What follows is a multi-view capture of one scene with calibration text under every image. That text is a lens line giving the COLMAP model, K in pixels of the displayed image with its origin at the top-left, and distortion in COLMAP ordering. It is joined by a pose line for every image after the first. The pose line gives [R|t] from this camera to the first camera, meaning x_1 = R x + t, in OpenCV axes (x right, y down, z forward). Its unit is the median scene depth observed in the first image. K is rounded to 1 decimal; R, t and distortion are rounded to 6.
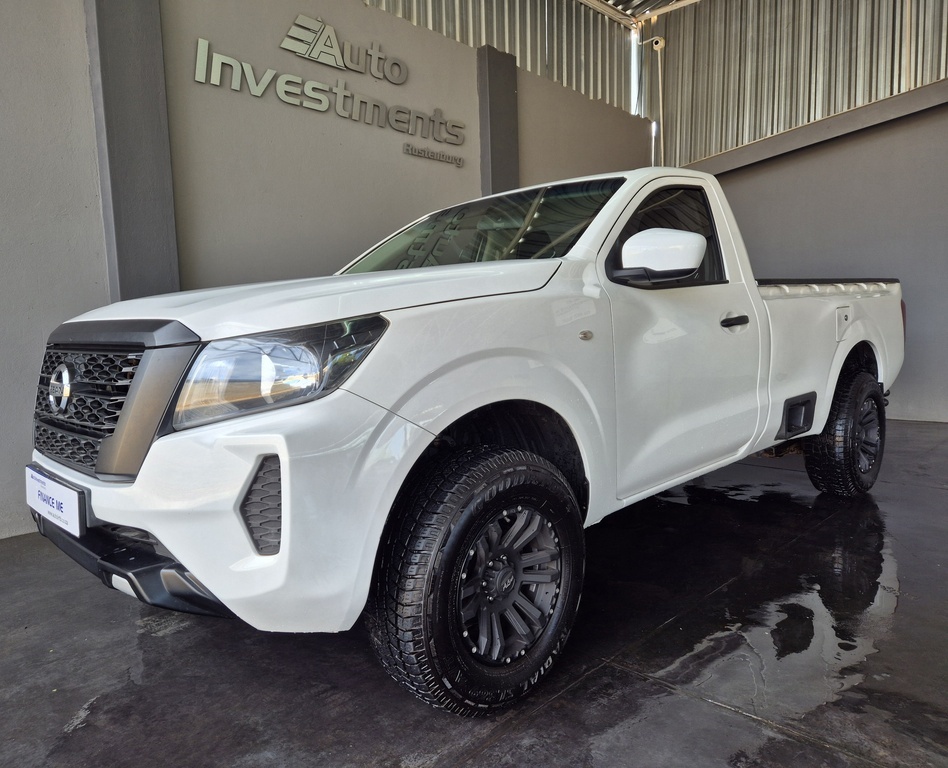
lens RADIAL K [[687.4, 0, 442.1], [0, 687.4, 386.4], [0, 0, 1]] dist [0.008342, 0.002056]
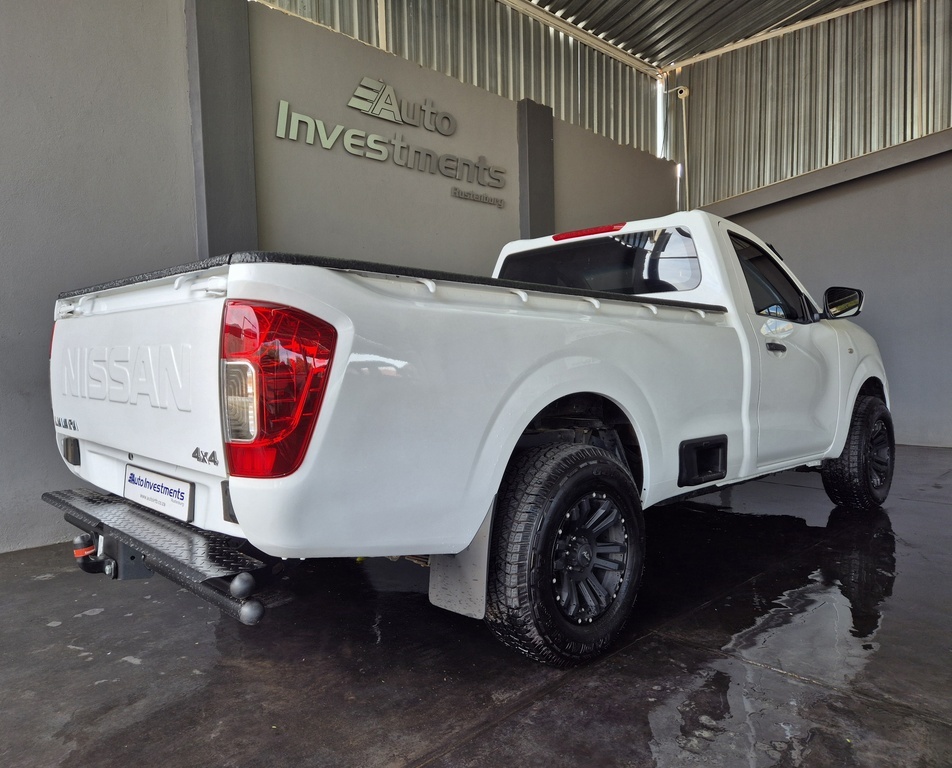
lens RADIAL K [[691.5, 0, 442.2], [0, 691.5, 381.1], [0, 0, 1]] dist [0.028402, -0.001654]
pose [[0.999623, 0.006550, -0.026663, -0.036754], [-0.007955, 0.998567, -0.052928, 0.014434], [0.026279, 0.053120, 0.998242, -0.087413]]
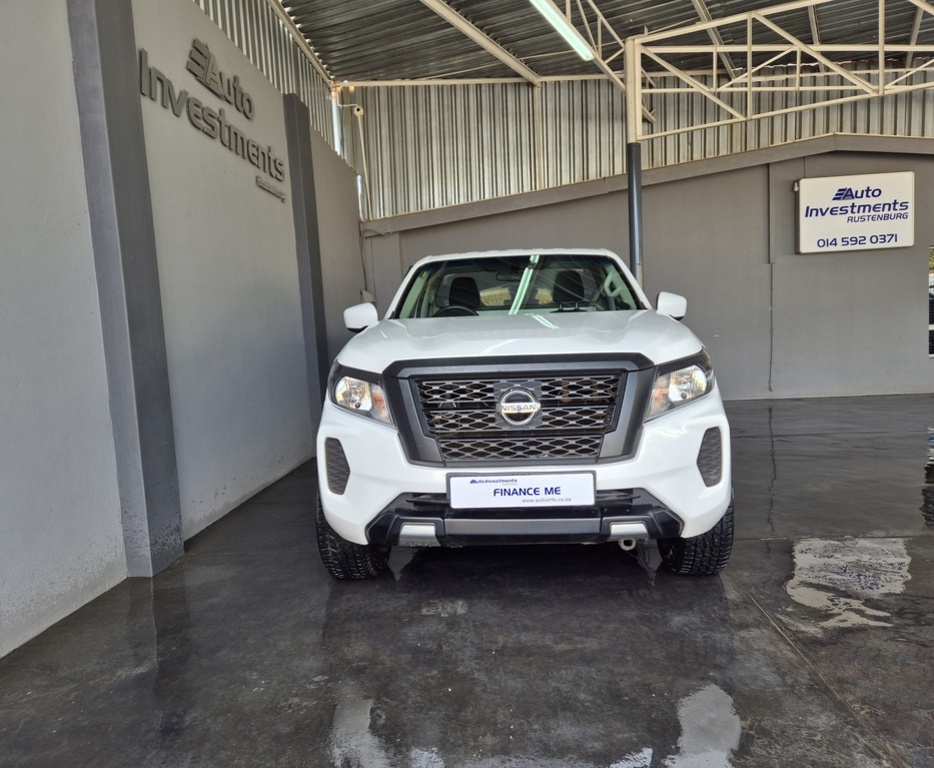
lens RADIAL K [[672.7, 0, 466.7], [0, 672.7, 405.5], [0, 0, 1]] dist [0.000985, -0.006480]
pose [[0.708690, -0.085241, 0.700352, -0.532514], [0.081470, 0.995921, 0.038775, -0.020619], [-0.700801, 0.029578, 0.712744, 0.063208]]
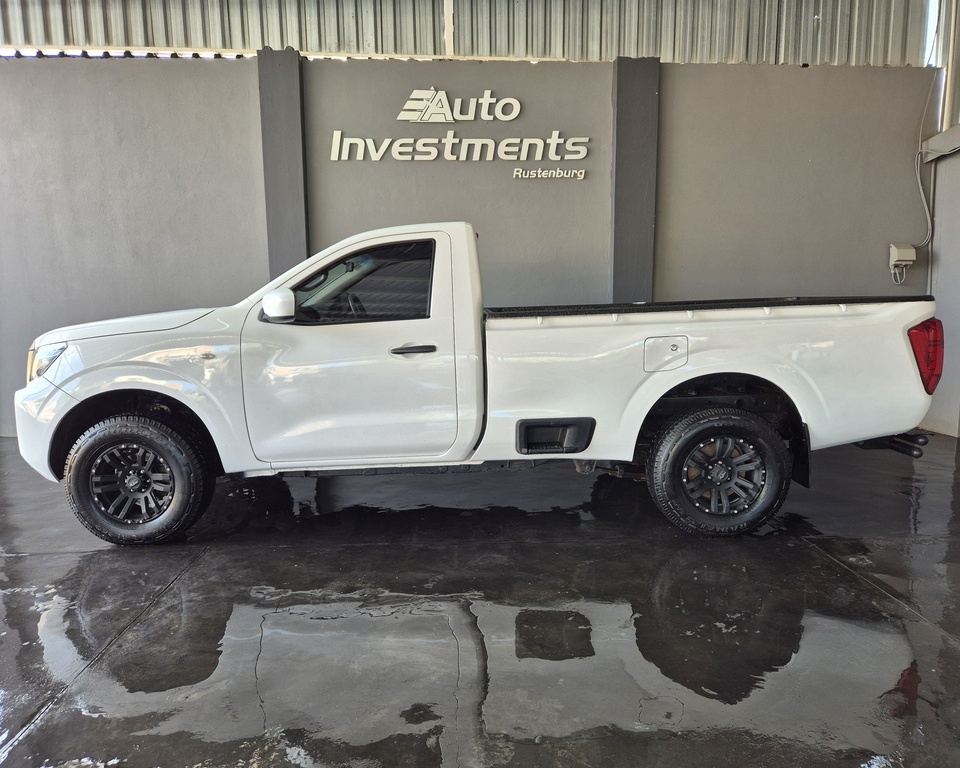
lens RADIAL K [[718.5, 0, 495.7], [0, 718.5, 384.8], [0, 0, 1]] dist [0.037054, -0.005139]
pose [[0.722751, 0.098493, -0.684054, 0.740950], [-0.067030, 0.995116, 0.072459, -0.069733], [0.687850, -0.006517, 0.725823, 0.074888]]
